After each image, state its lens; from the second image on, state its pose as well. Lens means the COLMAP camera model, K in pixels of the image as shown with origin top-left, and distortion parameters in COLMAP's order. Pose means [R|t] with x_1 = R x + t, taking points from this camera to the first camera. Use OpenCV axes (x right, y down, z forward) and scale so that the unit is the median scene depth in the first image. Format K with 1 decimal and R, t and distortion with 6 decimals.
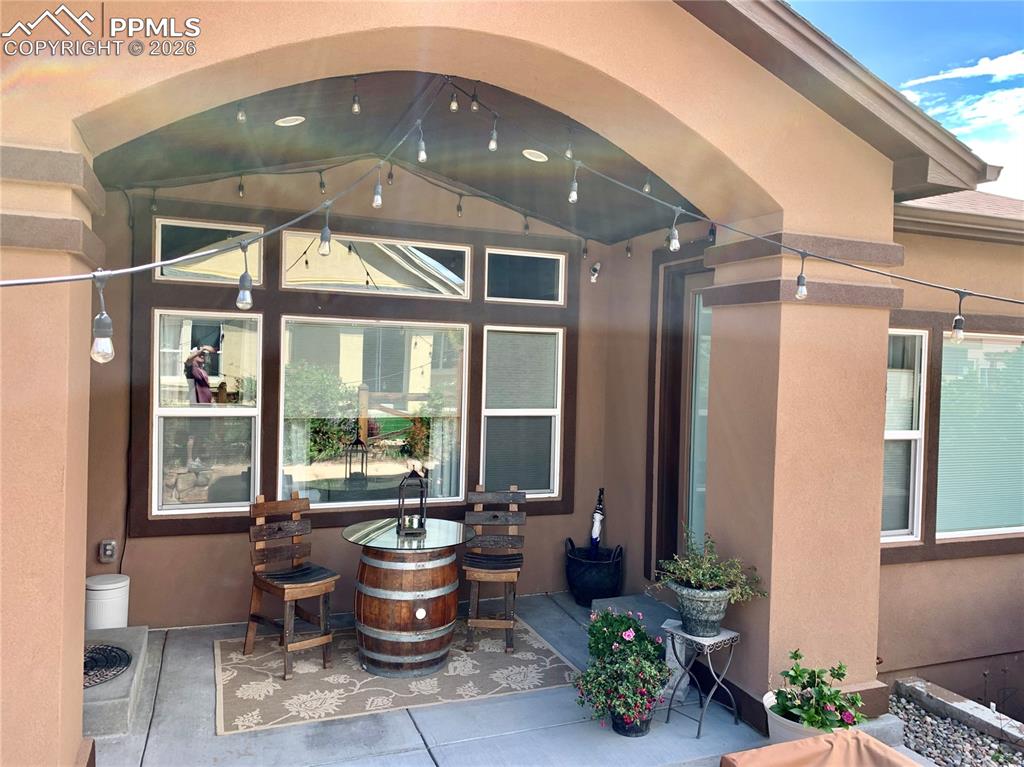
lens RADIAL K [[766.6, 0, 511.7], [0, 766.6, 375.9], [0, 0, 1]] dist [0.053203, -0.069157]
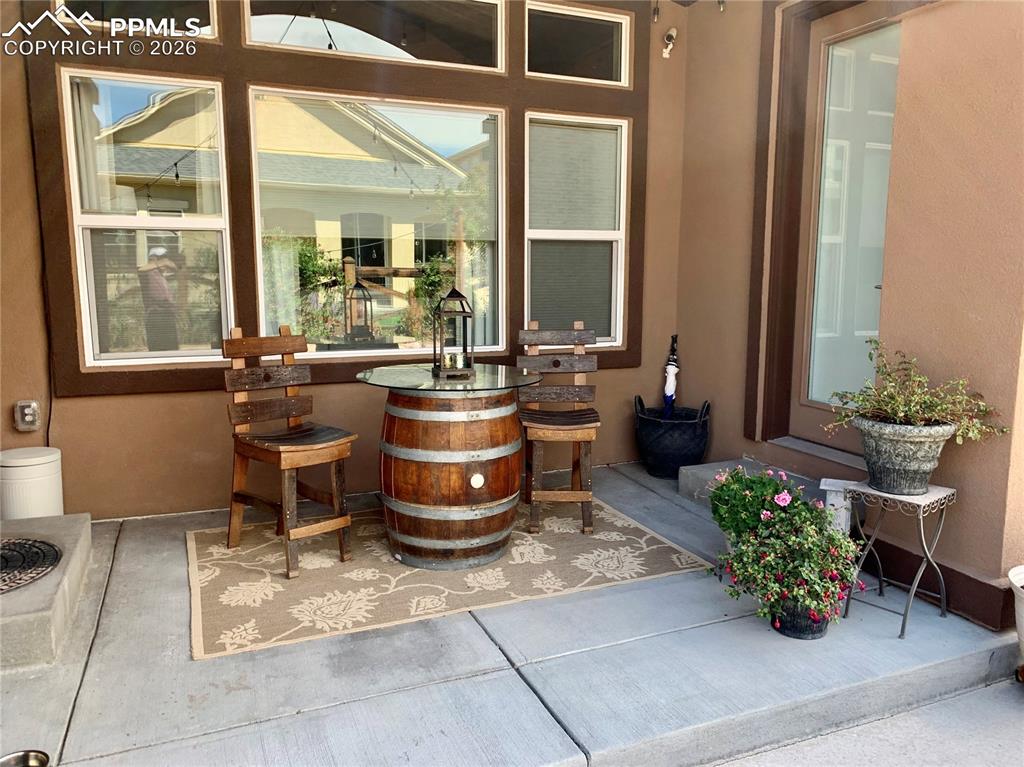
lens RADIAL K [[766.6, 0, 511.7], [0, 766.6, 375.9], [0, 0, 1]] dist [0.053203, -0.069157]
pose [[0.999221, -0.028278, 0.027519, -0.101863], [0.024795, 0.992515, 0.119579, 0.128037], [-0.030695, -0.118804, 0.992443, 0.309696]]
